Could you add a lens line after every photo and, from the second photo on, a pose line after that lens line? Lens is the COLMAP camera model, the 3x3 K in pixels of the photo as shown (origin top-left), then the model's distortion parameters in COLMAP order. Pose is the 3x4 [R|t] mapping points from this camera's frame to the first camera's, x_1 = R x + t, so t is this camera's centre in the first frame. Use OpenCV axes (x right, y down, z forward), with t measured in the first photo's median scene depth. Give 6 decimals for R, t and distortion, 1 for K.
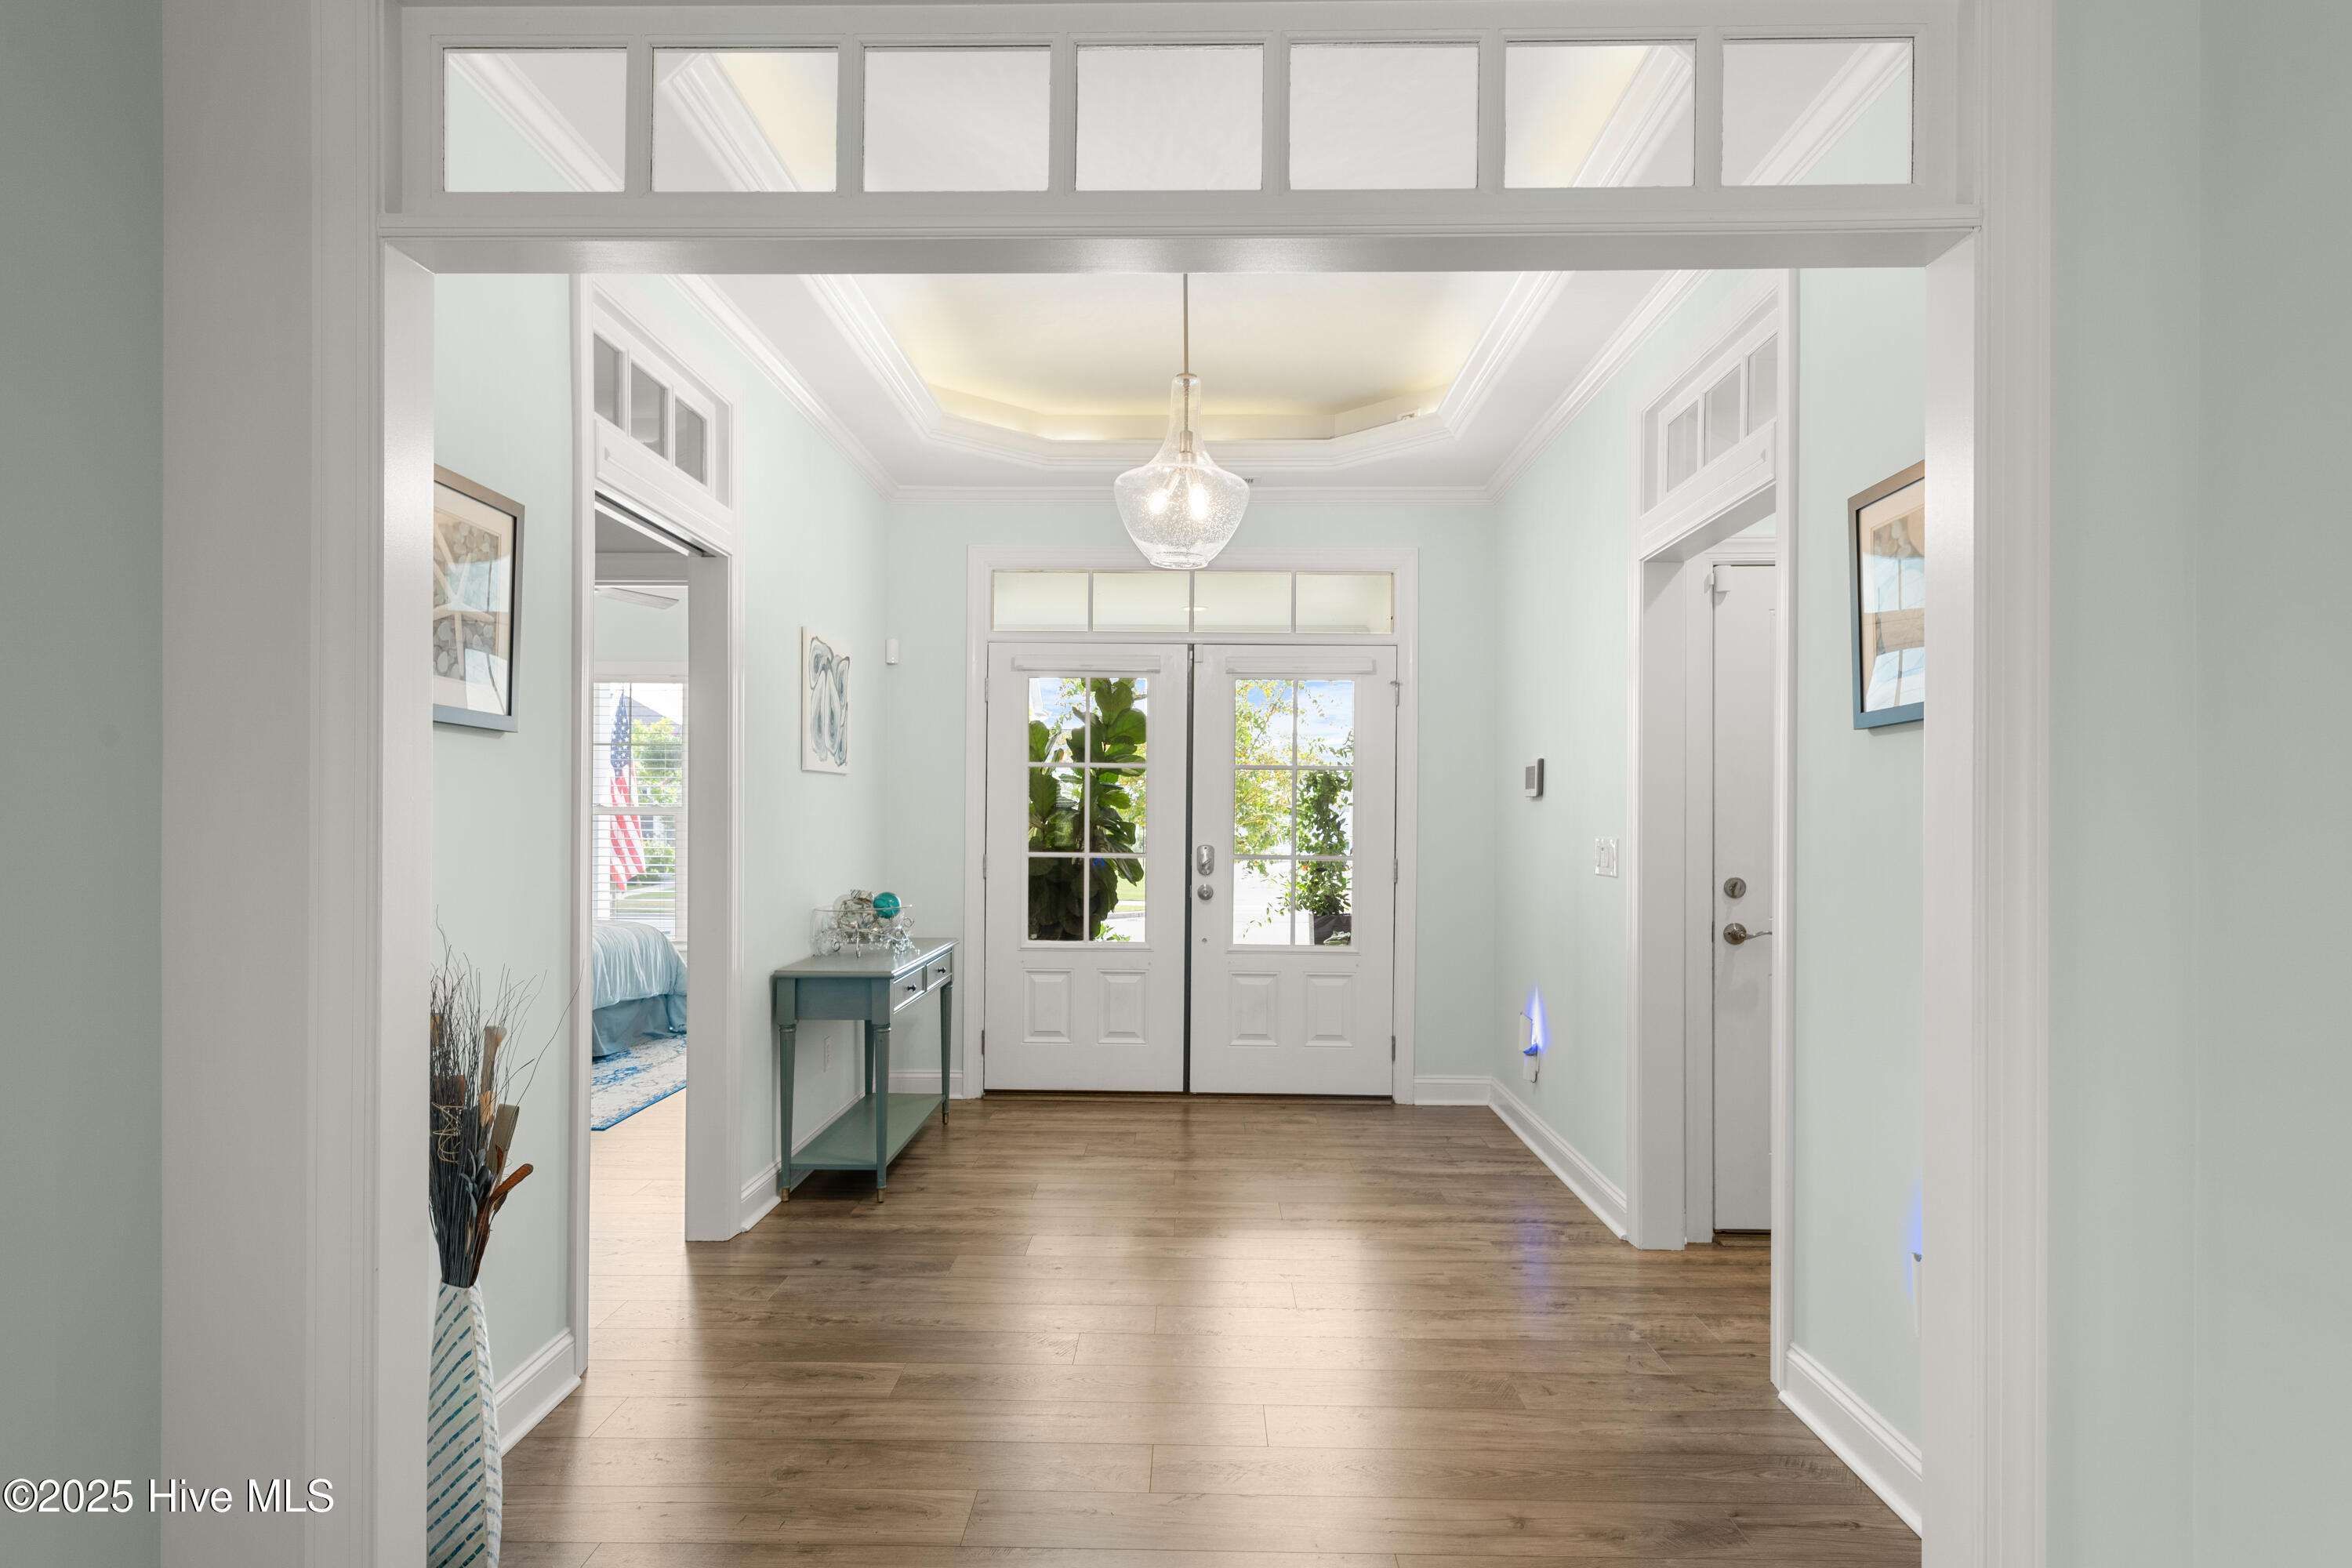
lens RADIAL K [[1340.9, 0, 1176.0], [0, 1340.9, 784.0], [0, 0, 1]] dist [-0.000015, -0.000004]
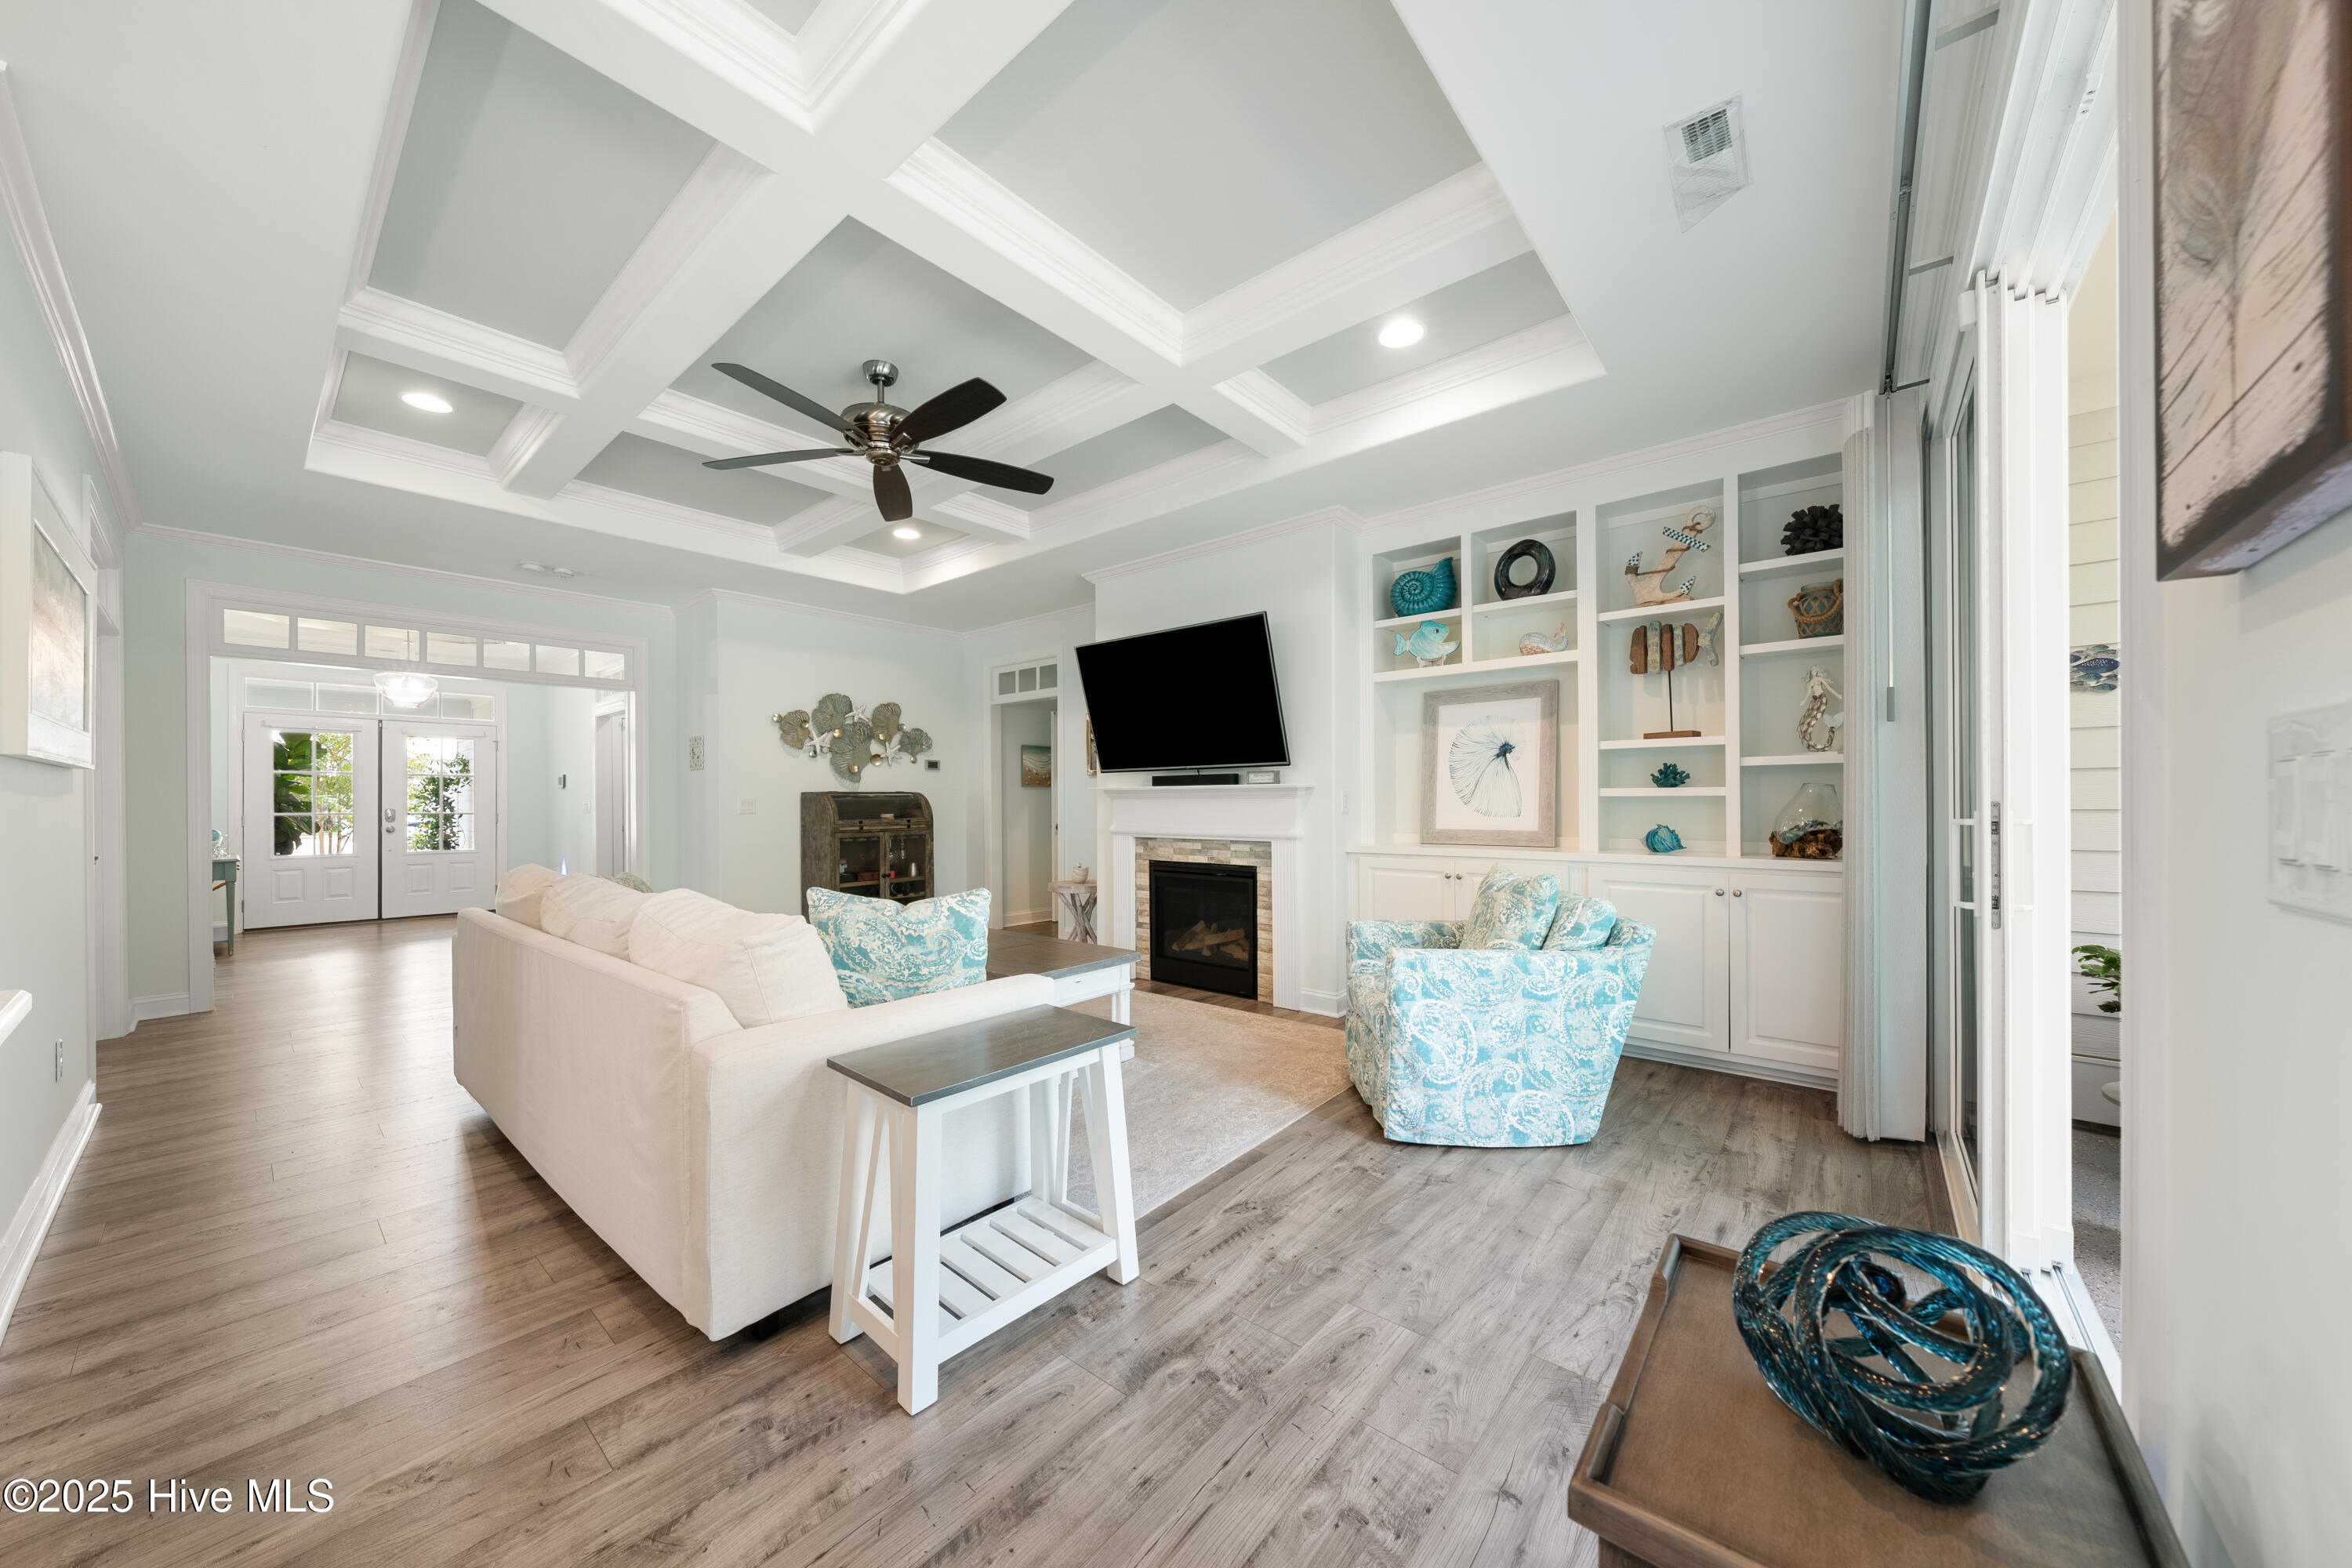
lens RADIAL K [[802.2, 0, 1166.9], [0, 802.2, 796.6], [0, 0, 1]] dist [-0.000465, 0.000098]
pose [[0.636962, -0.004259, 0.770883, -0.134930], [-0.008114, 0.999892, 0.012229, -0.001922], [-0.770852, -0.014045, 0.636859, -0.641574]]
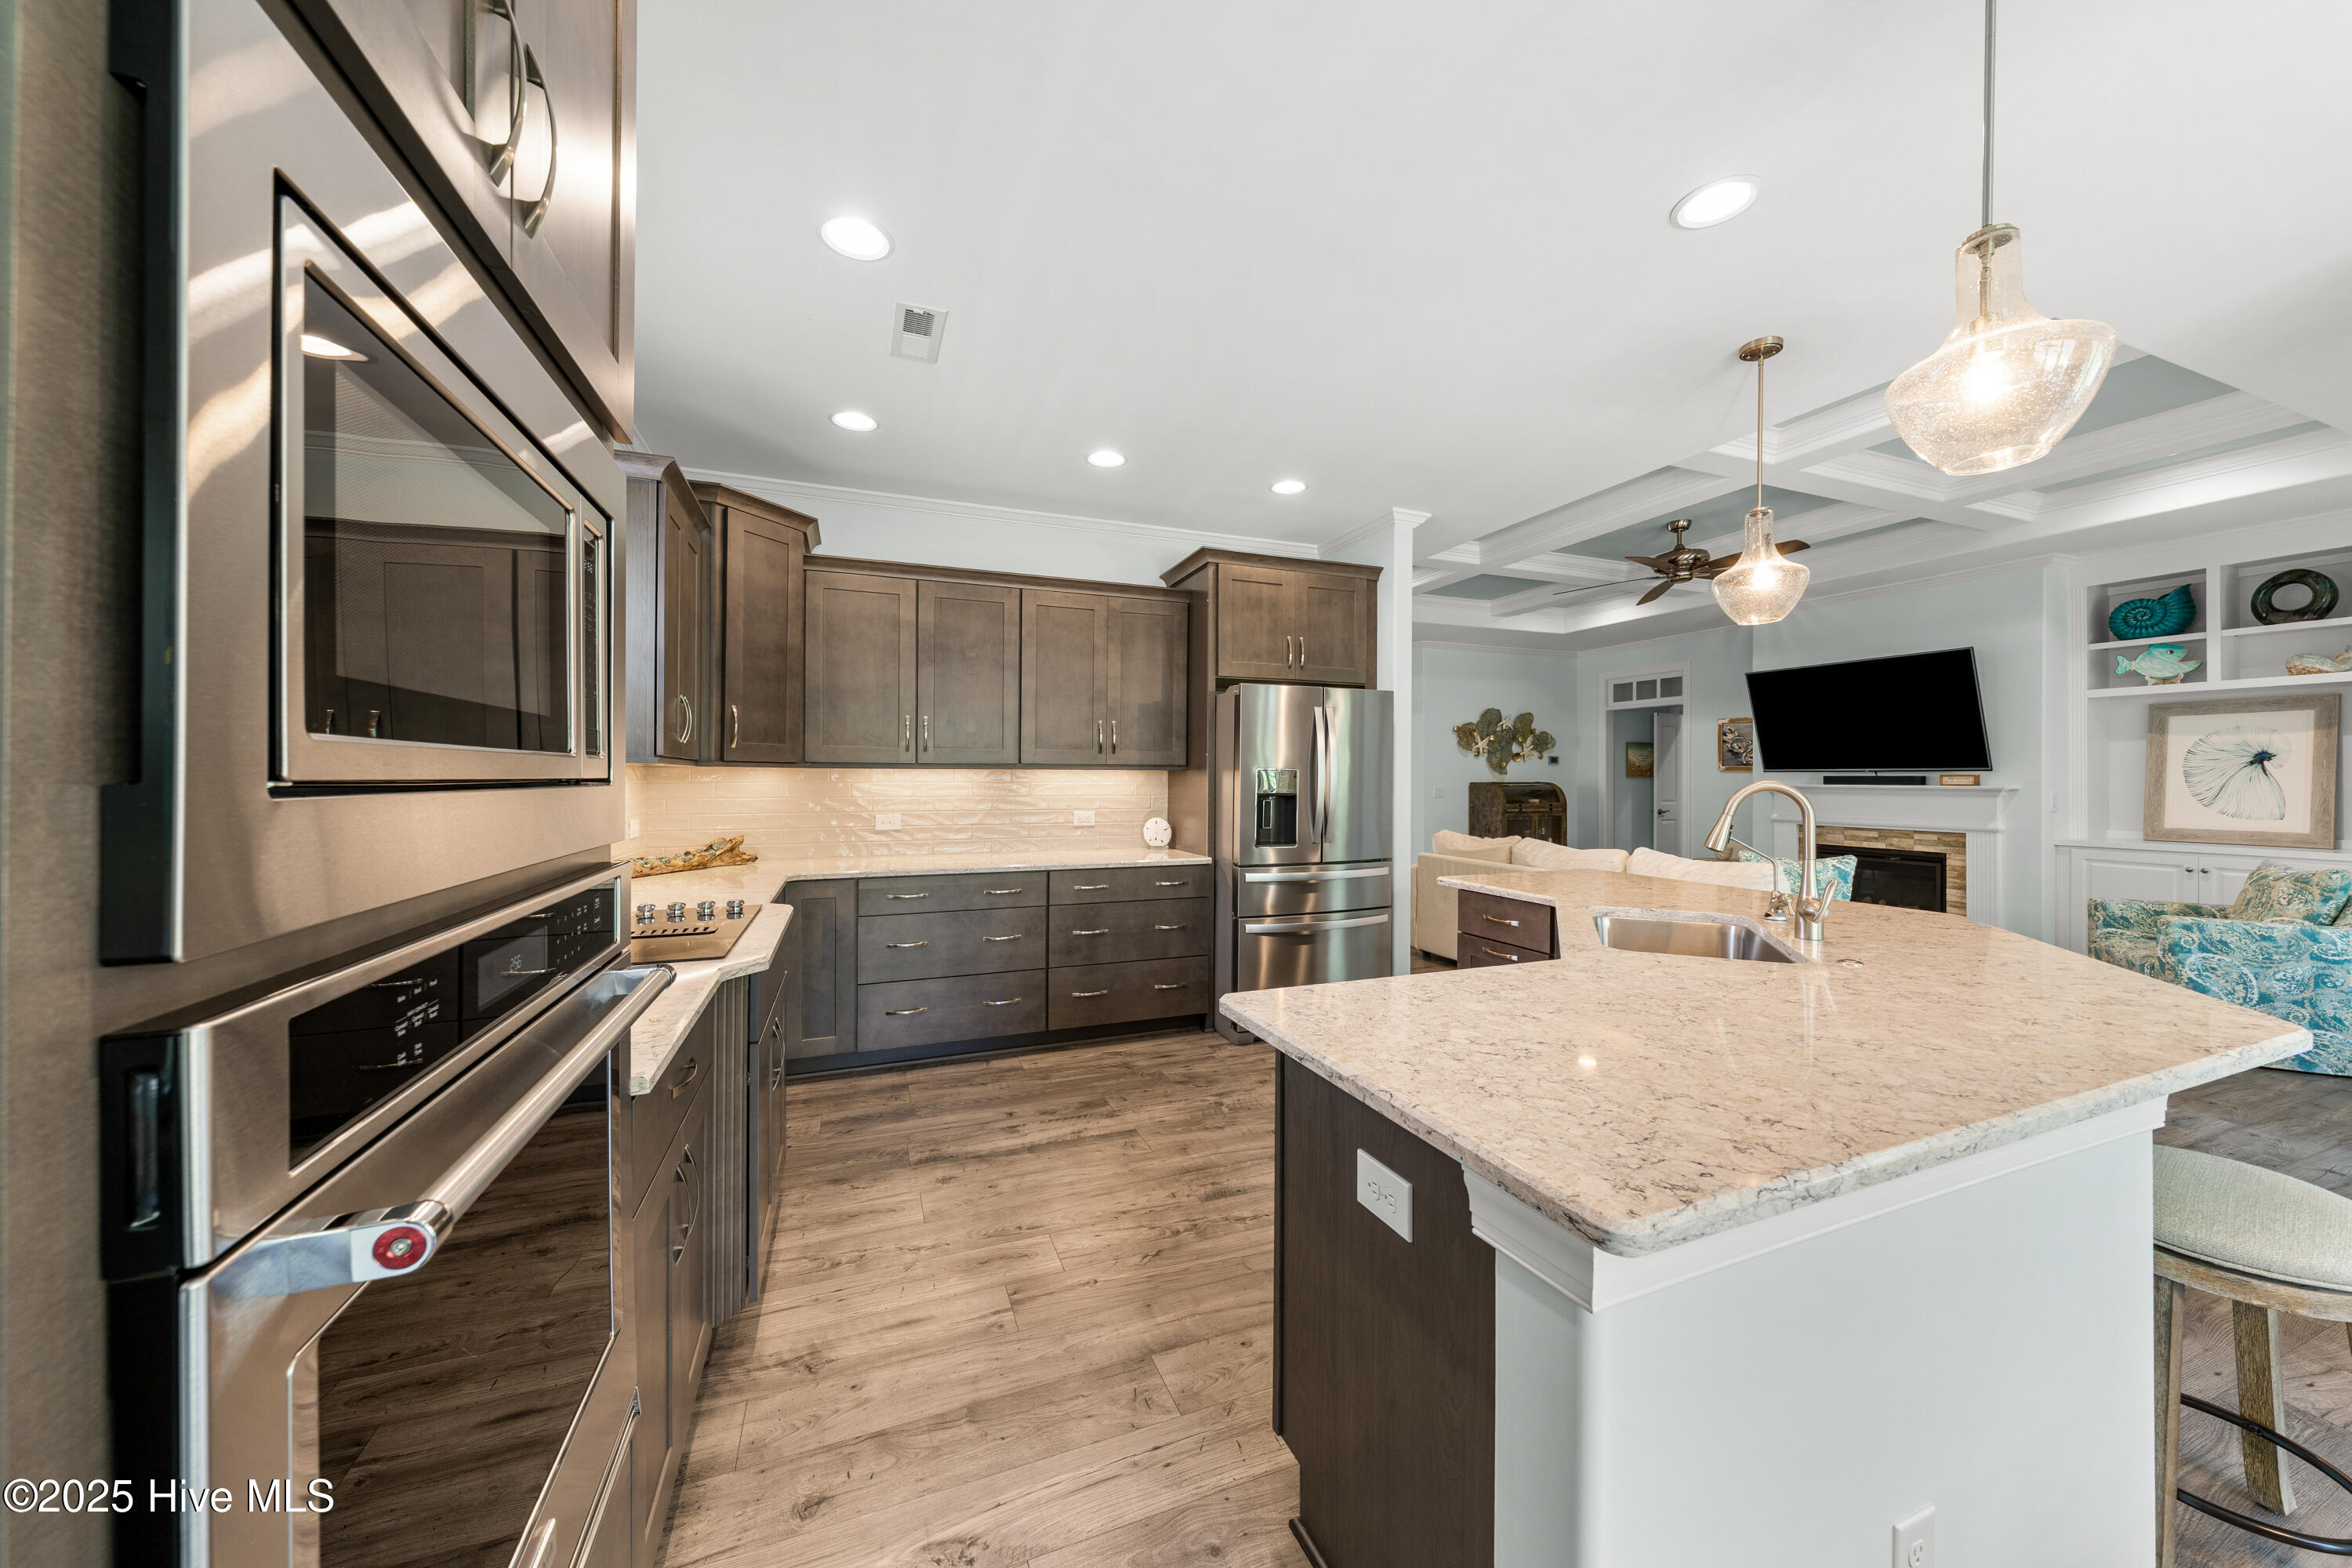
lens RADIAL K [[810.6, 0, 1190.1], [0, 810.6, 774.9], [0, 0, 1]] dist [0.001413, 0.000464]
pose [[0.919535, -0.001724, 0.393005, -0.512635], [-0.006400, 0.999792, 0.019359, -0.021608], [-0.392957, -0.020316, 0.919332, -0.709609]]
